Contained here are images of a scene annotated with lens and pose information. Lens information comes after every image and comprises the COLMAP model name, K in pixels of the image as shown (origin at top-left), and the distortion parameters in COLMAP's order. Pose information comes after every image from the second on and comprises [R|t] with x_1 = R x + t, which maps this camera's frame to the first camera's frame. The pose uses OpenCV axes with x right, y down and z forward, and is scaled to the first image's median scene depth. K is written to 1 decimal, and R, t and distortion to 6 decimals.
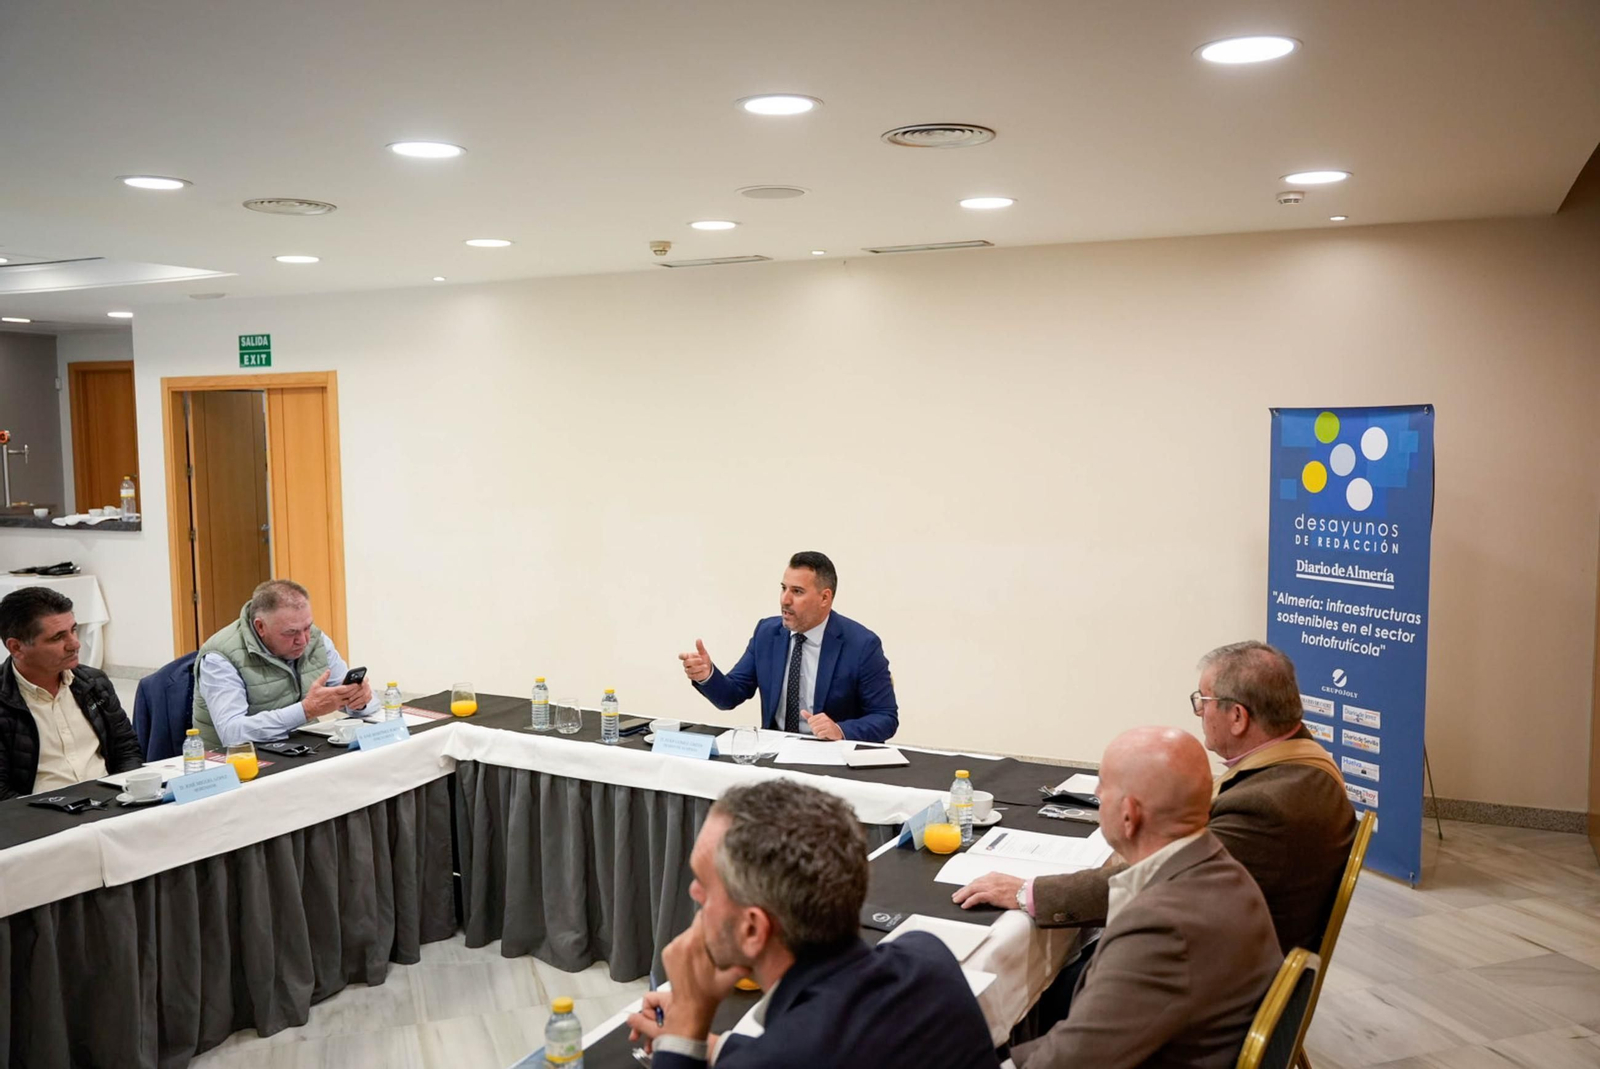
lens RADIAL K [[1380.0, 0, 803.8], [0, 1380.0, 530.0], [0, 0, 1]] dist [-0.044419, 0.081177]
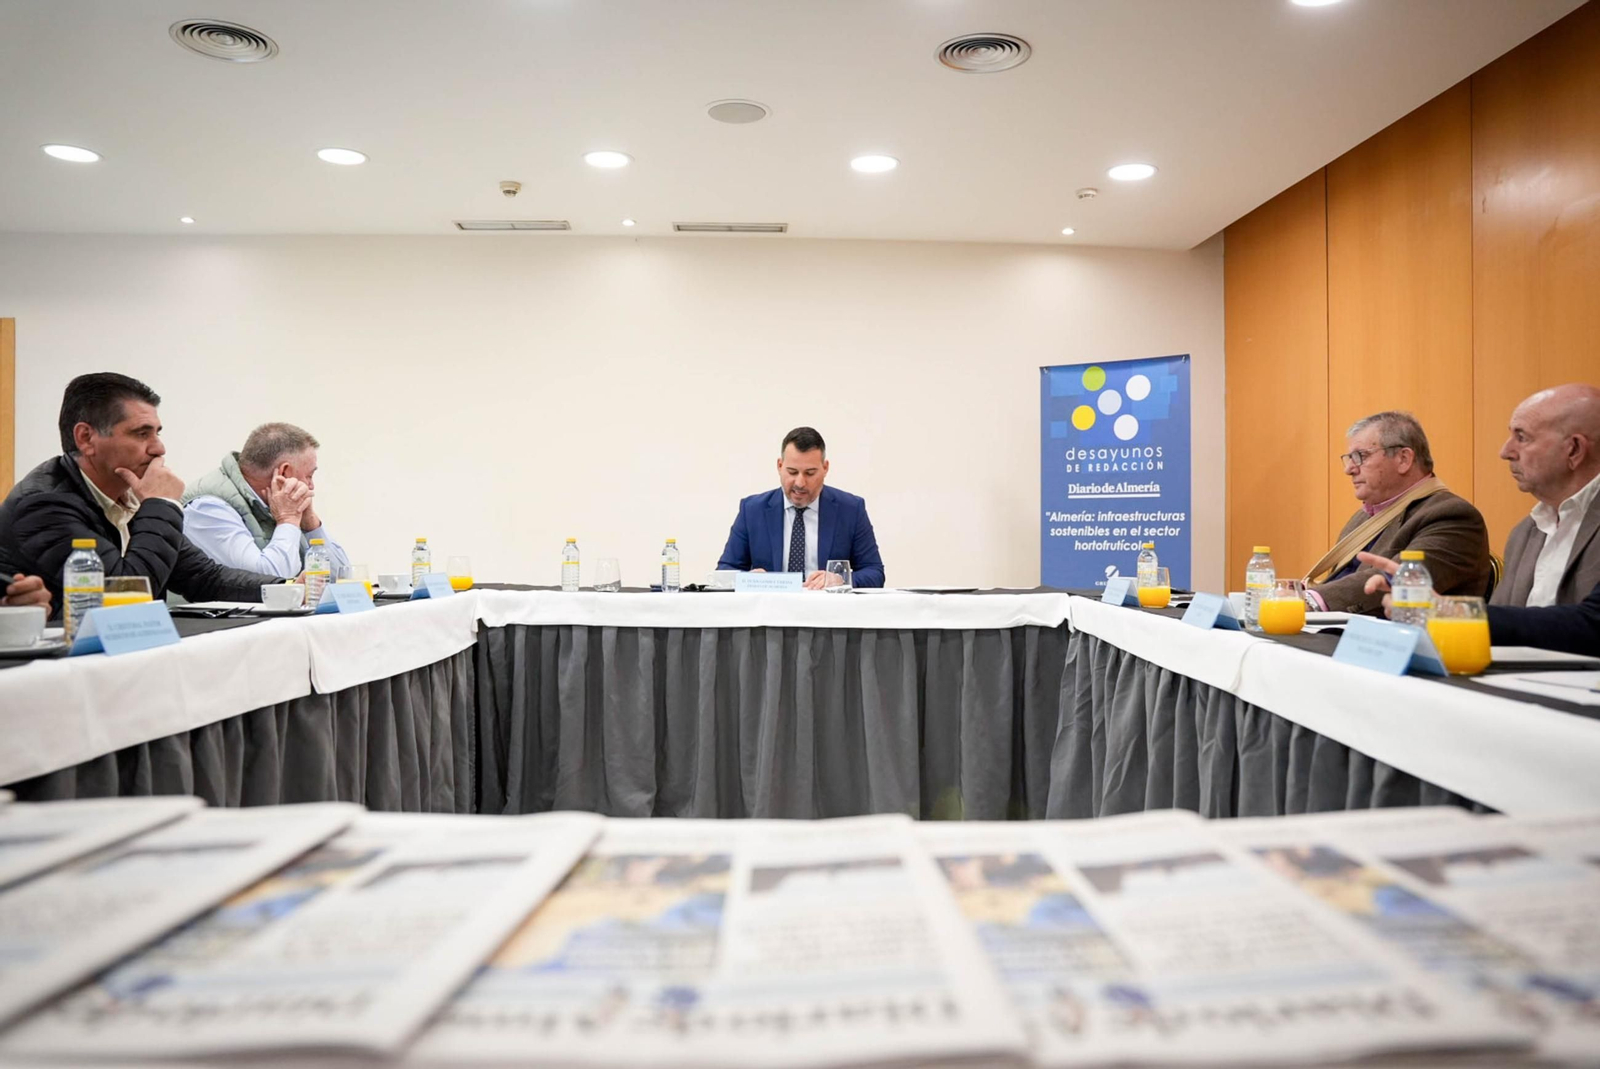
lens RADIAL K [[1165.8, 0, 808.2], [0, 1165.8, 523.4], [0, 0, 1]] dist [-0.093761, 0.071685]
pose [[0.879013, 0.016940, 0.476497, -0.378423], [0.028832, 0.995651, -0.088583, 0.152255], [-0.475926, 0.091604, 0.874702, 0.192339]]
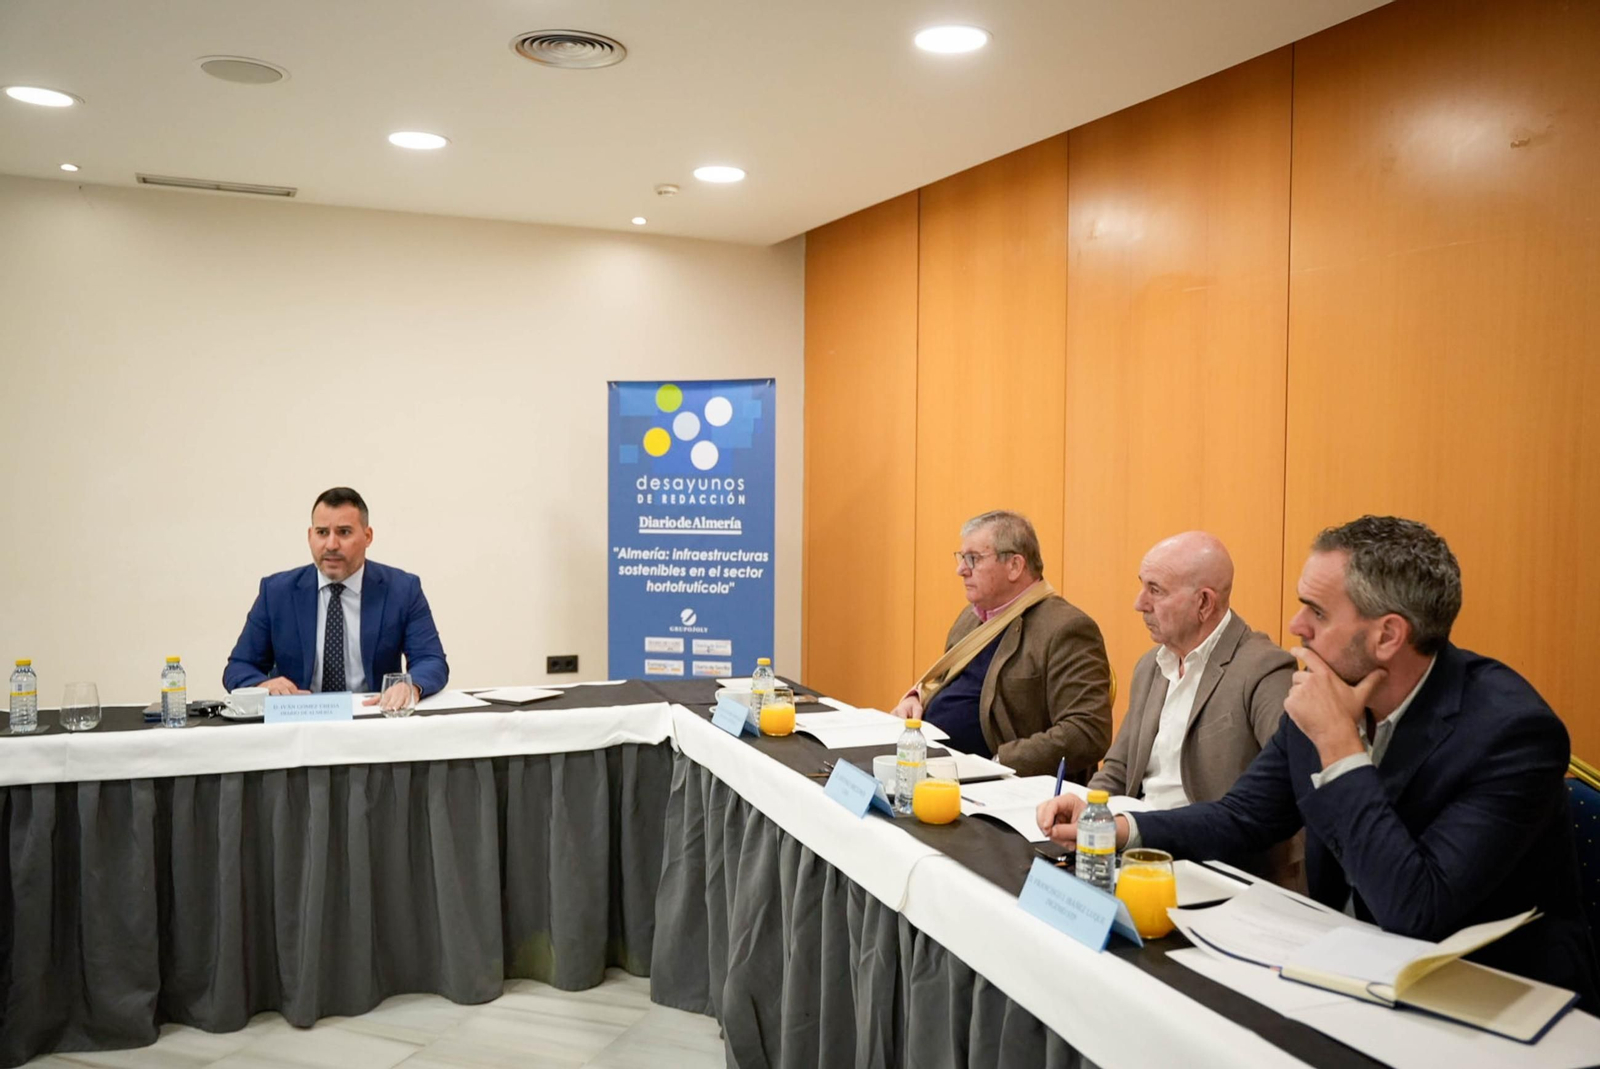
lens RADIAL K [[1312.3, 0, 812.0], [0, 1312.3, 539.4], [0, 0, 1]] dist [-0.078597, 0.109372]
pose [[0.635353, -0.019713, 0.771970, -0.393319], [0.051799, 0.998511, -0.017134, 0.068482], [-0.770482, 0.050874, 0.635428, 0.227674]]
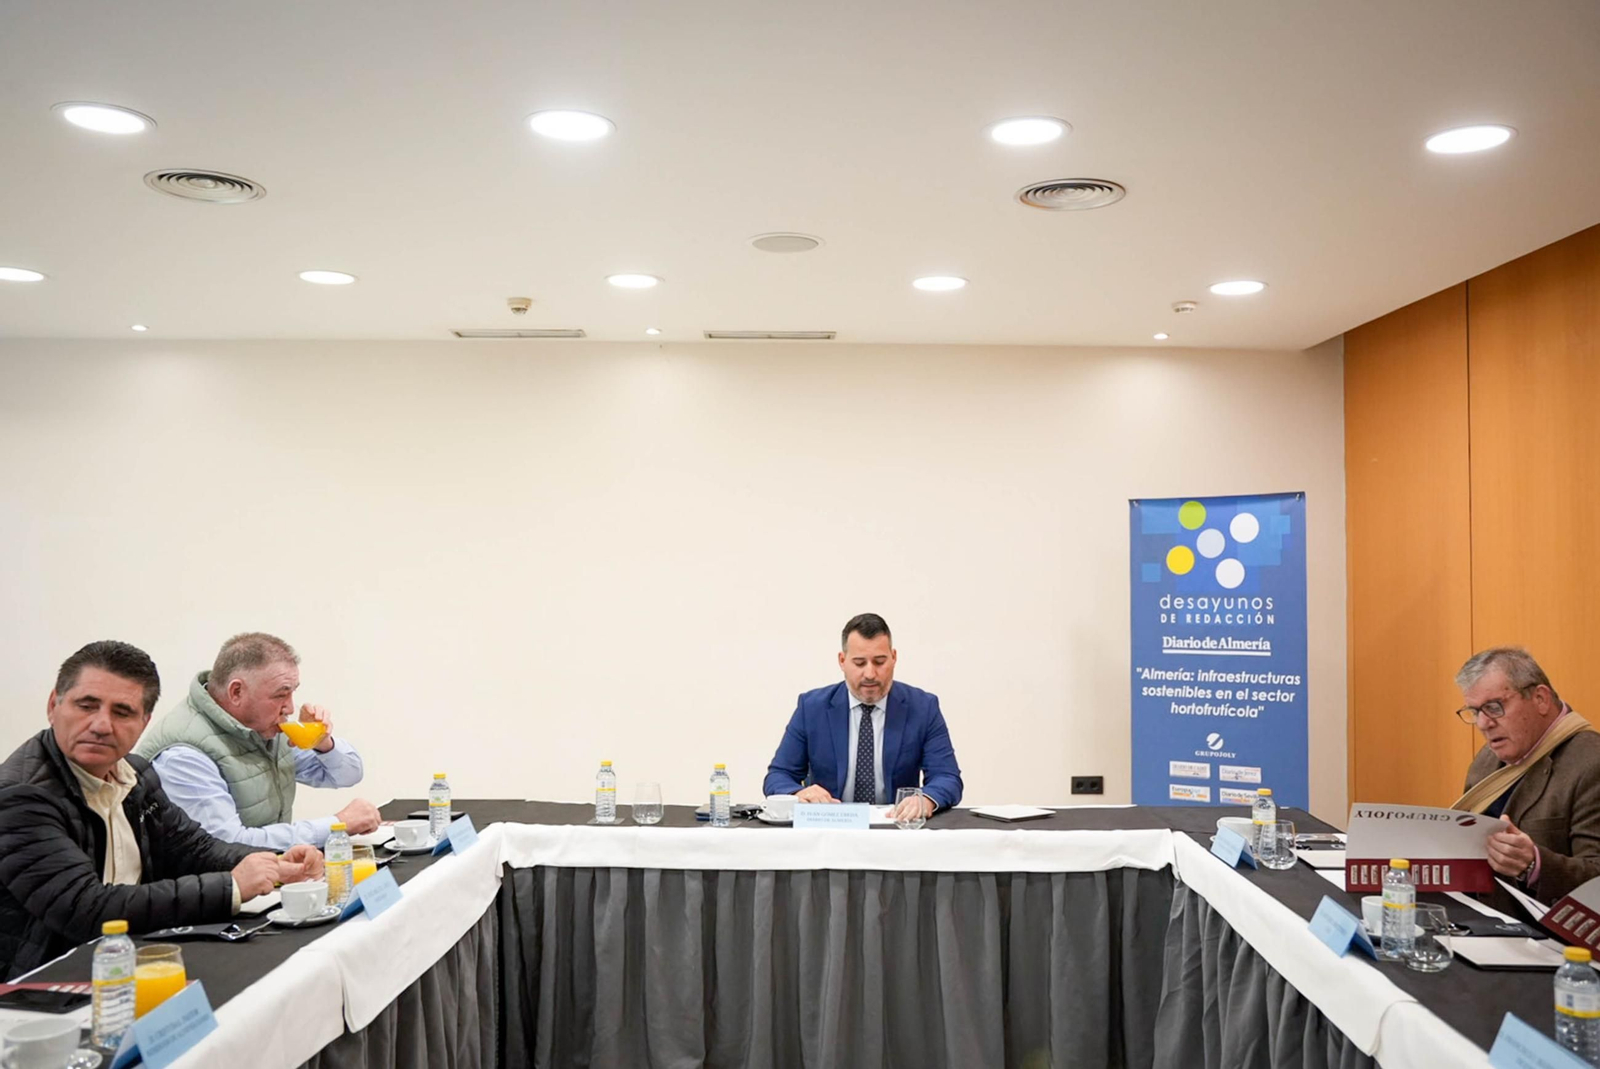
lens RADIAL K [[1380.0, 0, 817.0], [0, 1380.0, 547.1], [0, 0, 1]] dist [-0.044419, 0.081177]
pose [[0.886958, 0.022941, 0.461281, -0.412554], [0.030707, 0.993626, -0.108460, 0.063998], [-0.460829, 0.110364, 0.880600, 0.161967]]
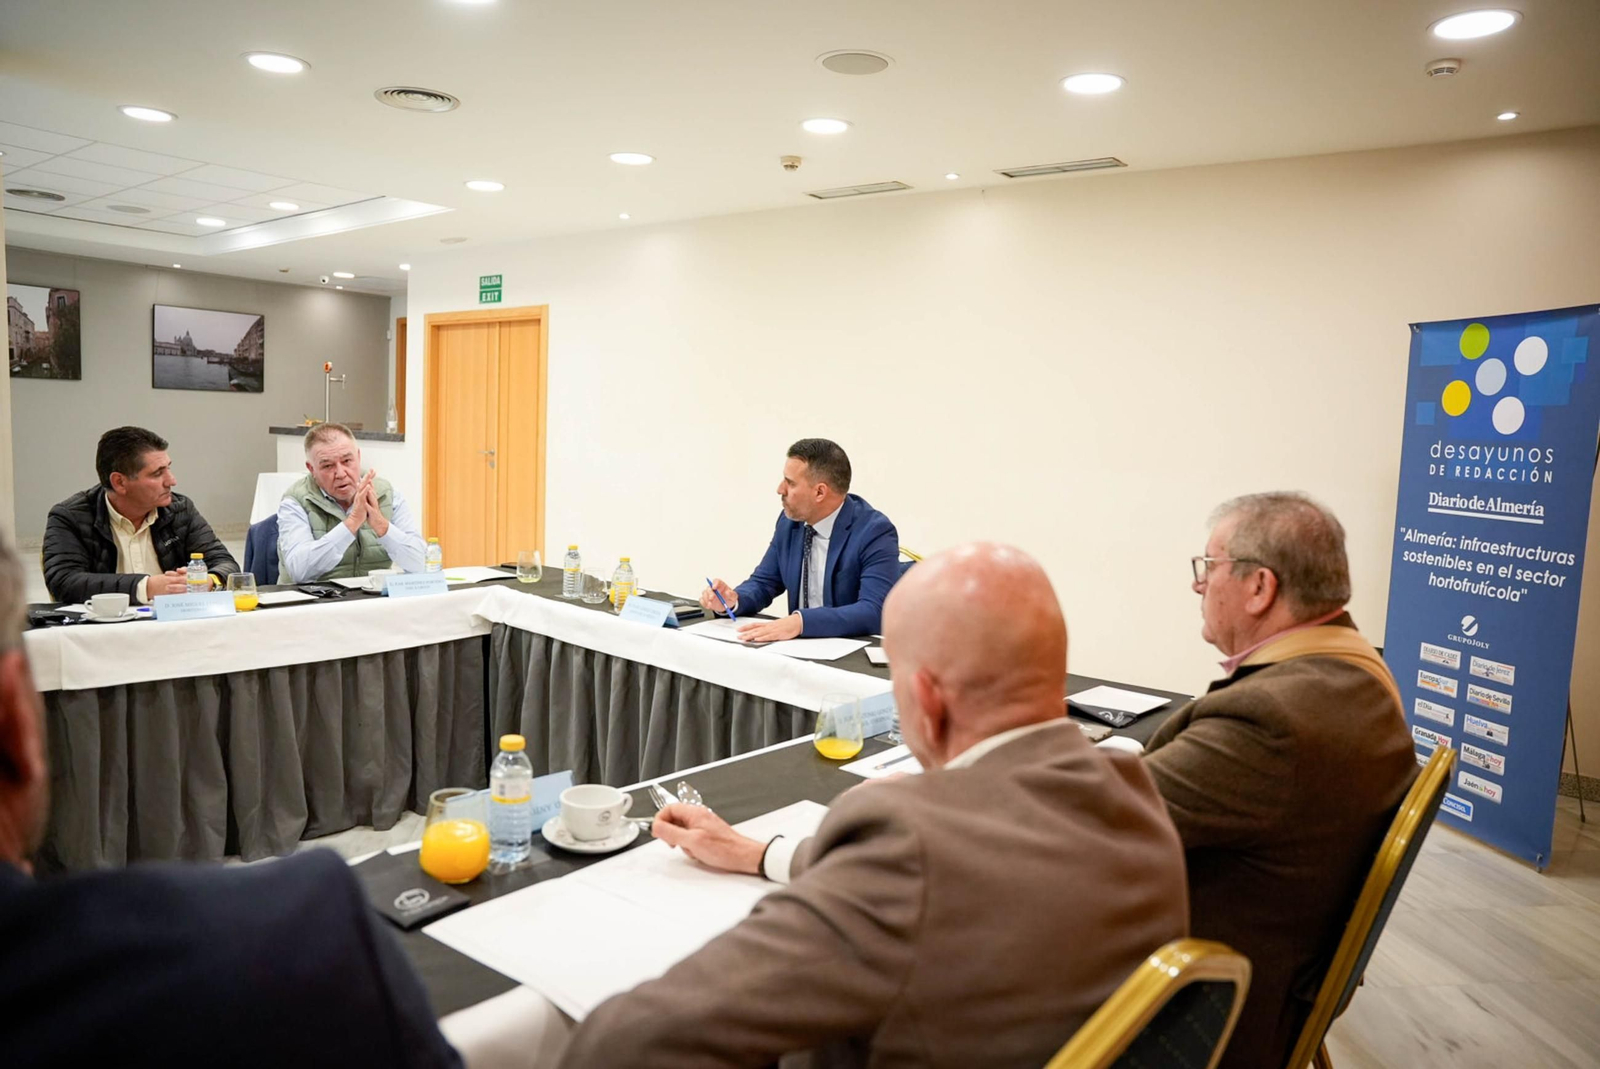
lens RADIAL K [[1104.2, 0, 794.0], [0, 1104.2, 532.1], [0, 0, 1]] dist [-0.114590, 0.076204]
pose [[0.973395, 0.068174, -0.218755, 0.115508], [-0.065020, 0.997650, 0.021590, 0.062427], [0.219713, -0.006792, 0.975541, 0.240347]]
